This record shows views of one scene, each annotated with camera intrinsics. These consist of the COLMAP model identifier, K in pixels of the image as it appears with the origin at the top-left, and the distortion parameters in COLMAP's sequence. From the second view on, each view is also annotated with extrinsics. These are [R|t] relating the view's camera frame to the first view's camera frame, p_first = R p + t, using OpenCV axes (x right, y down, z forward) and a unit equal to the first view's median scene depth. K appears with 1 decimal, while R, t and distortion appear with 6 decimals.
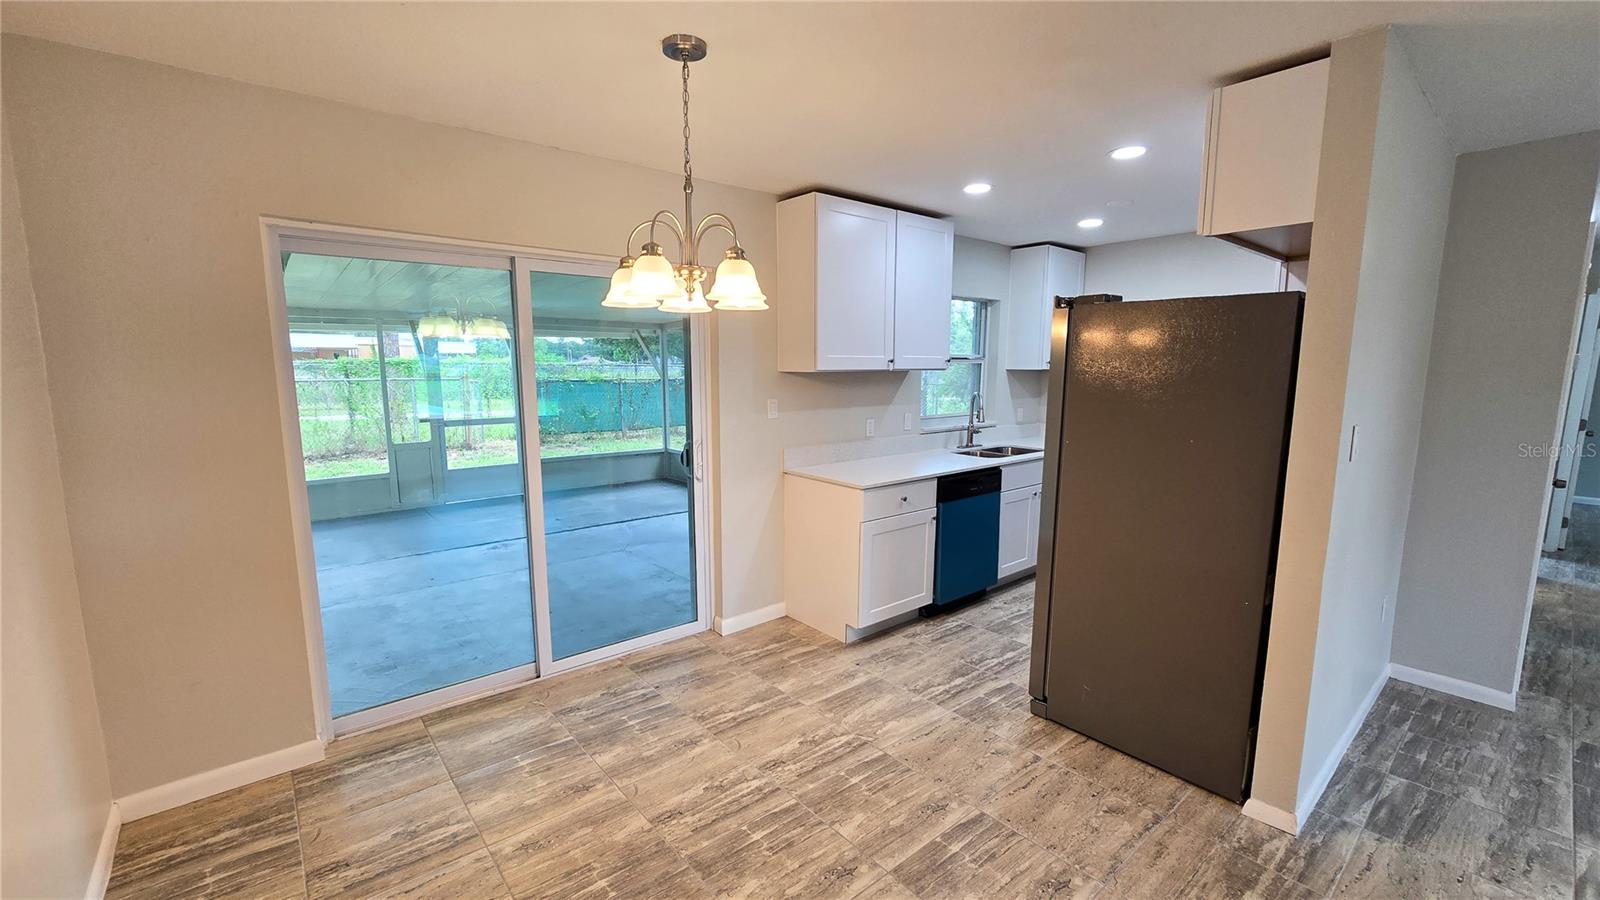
lens RADIAL K [[655.9, 0, 802.1], [0, 655.9, 457.4], [0, 0, 1]] dist [-0.006487, 0.001384]
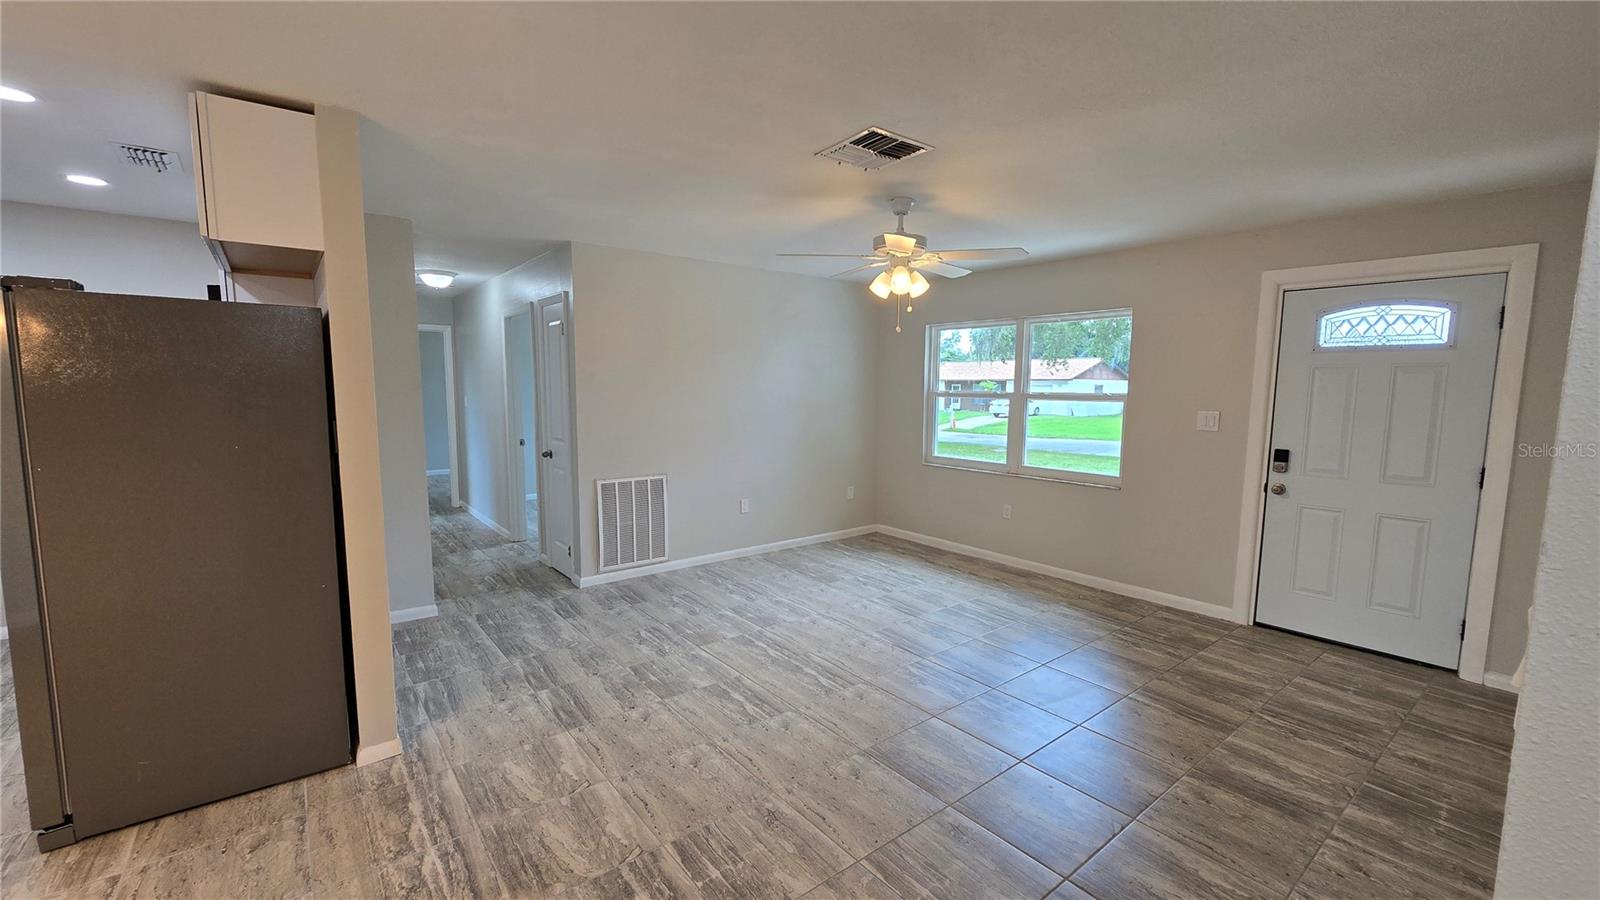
lens RADIAL K [[655.9, 0, 810.2], [0, 655.9, 460.7], [0, 0, 1]] dist [-0.006487, 0.001384]
pose [[0.020788, -0.115696, 0.993067, -0.343889], [0.127951, 0.985422, 0.112127, -0.005713], [-0.991563, 0.124733, 0.035288, 0.105206]]
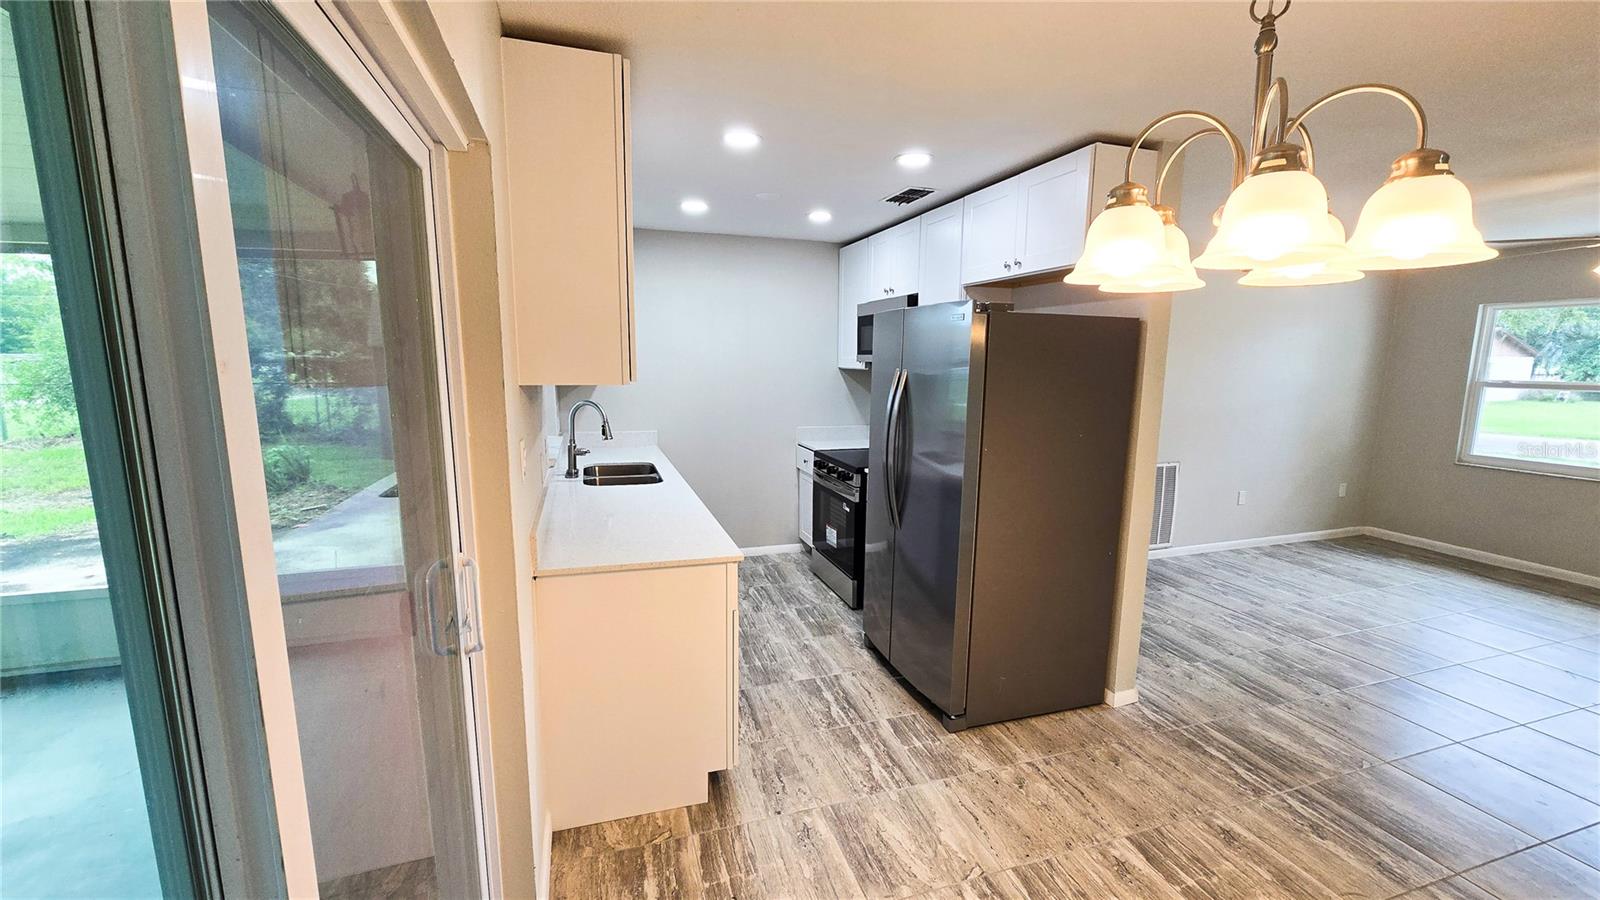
lens RADIAL K [[655.9, 0, 802.5], [0, 655.9, 460.8], [0, 0, 1]] dist [-0.006487, 0.001384]
pose [[0.368813, -0.142272, 0.918551, -0.660369], [0.119402, 0.987281, 0.104976, -0.156434], [-0.921803, 0.070961, 0.381109, 0.953612]]
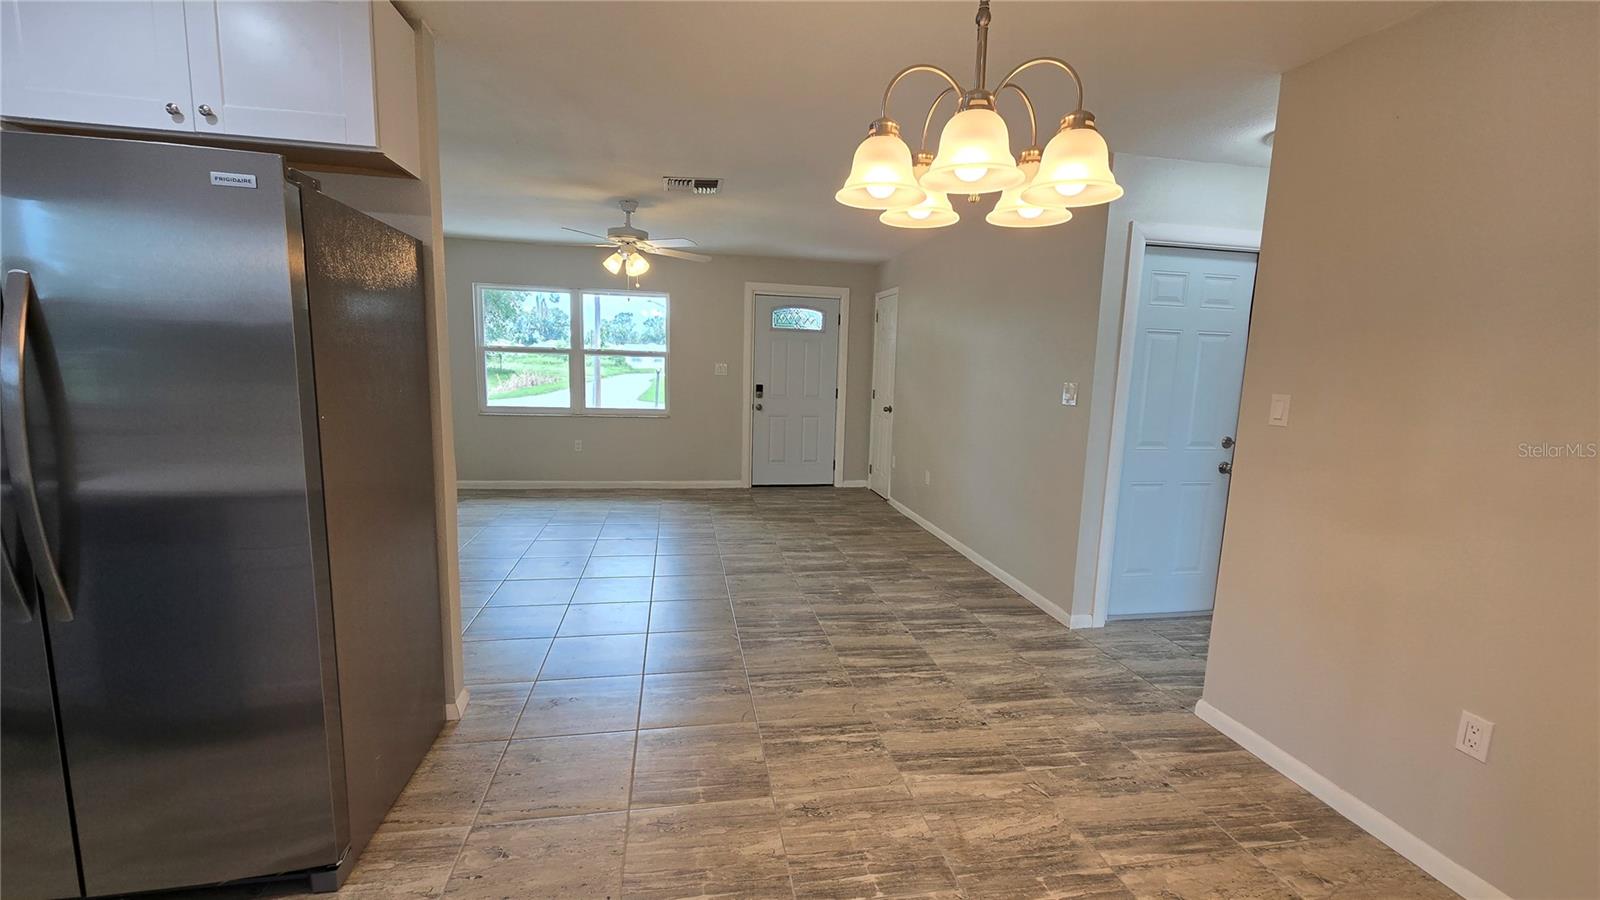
lens RADIAL K [[655.9, 0, 810.7], [0, 655.9, 459.5], [0, 0, 1]] dist [-0.006487, 0.001384]
pose [[-0.876158, -0.098189, 0.471917, -0.301702], [0.033975, 0.964018, 0.263656, -0.139346], [-0.480825, 0.247038, -0.841296, 1.410326]]
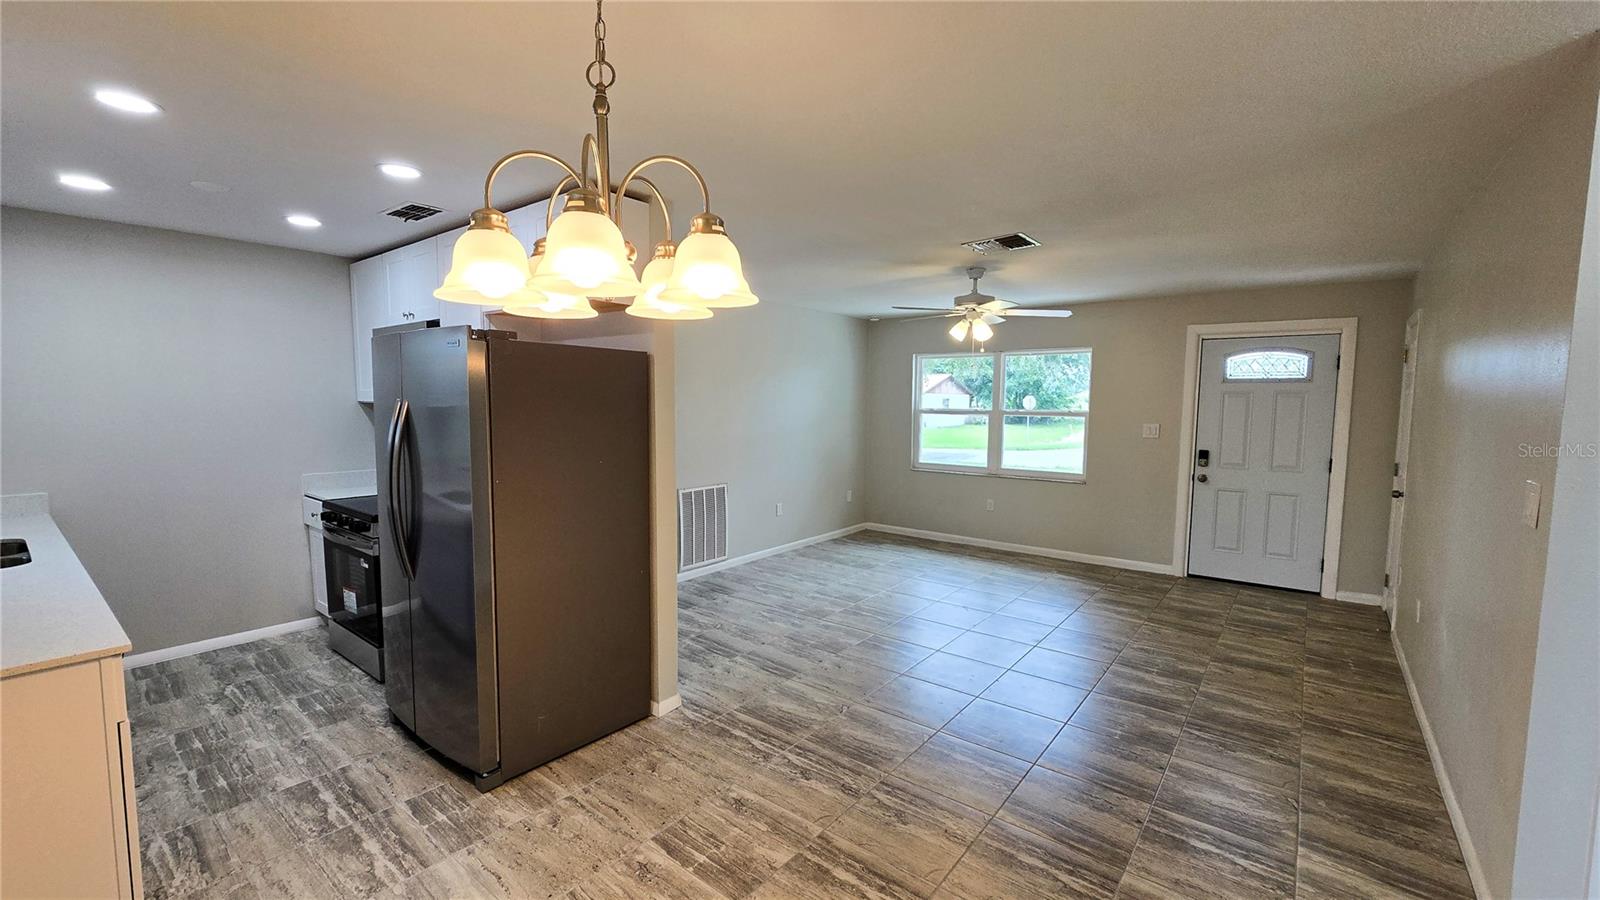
lens RADIAL K [[655.9, 0, 808.4], [0, 655.9, 461.3], [0, 0, 1]] dist [-0.006487, 0.001384]
pose [[-0.210788, -0.095356, 0.972870, -0.659775], [0.125593, 0.984341, 0.123692, -0.123247], [-0.969430, 0.148259, -0.195511, 0.808035]]
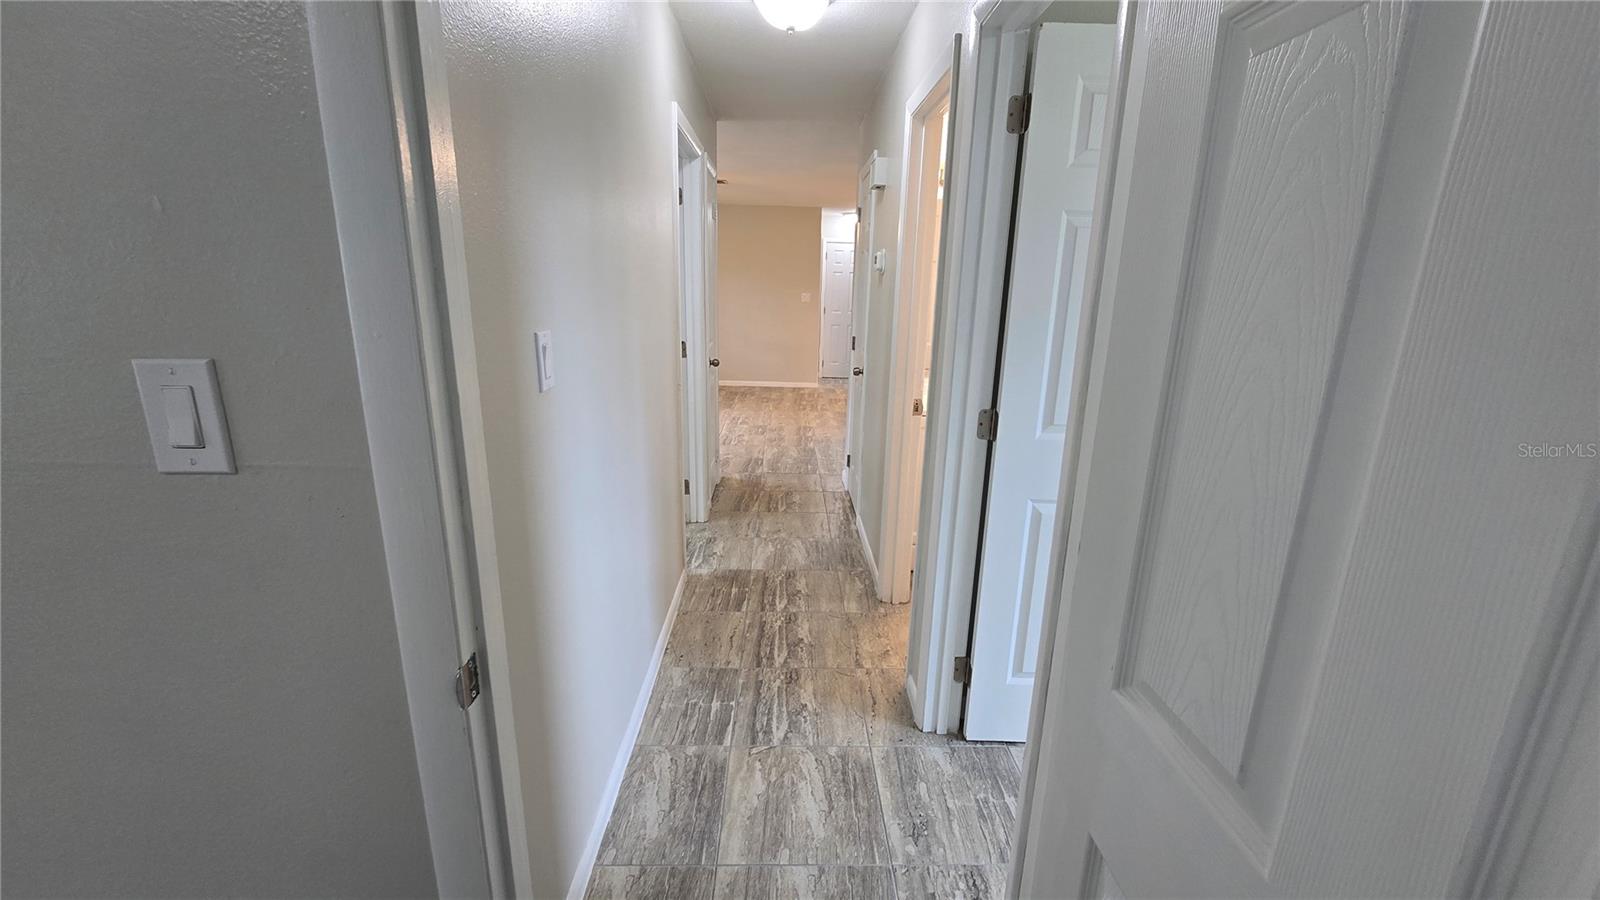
lens RADIAL K [[655.9, 0, 800.7], [0, 655.9, 437.7], [0, 0, 1]] dist [-0.006487, 0.001384]
pose [[-0.628611, 0.144462, -0.764185, 2.910360], [-0.159437, 0.937790, 0.308432, -0.273230], [0.761201, 0.315723, -0.566473, 2.196283]]
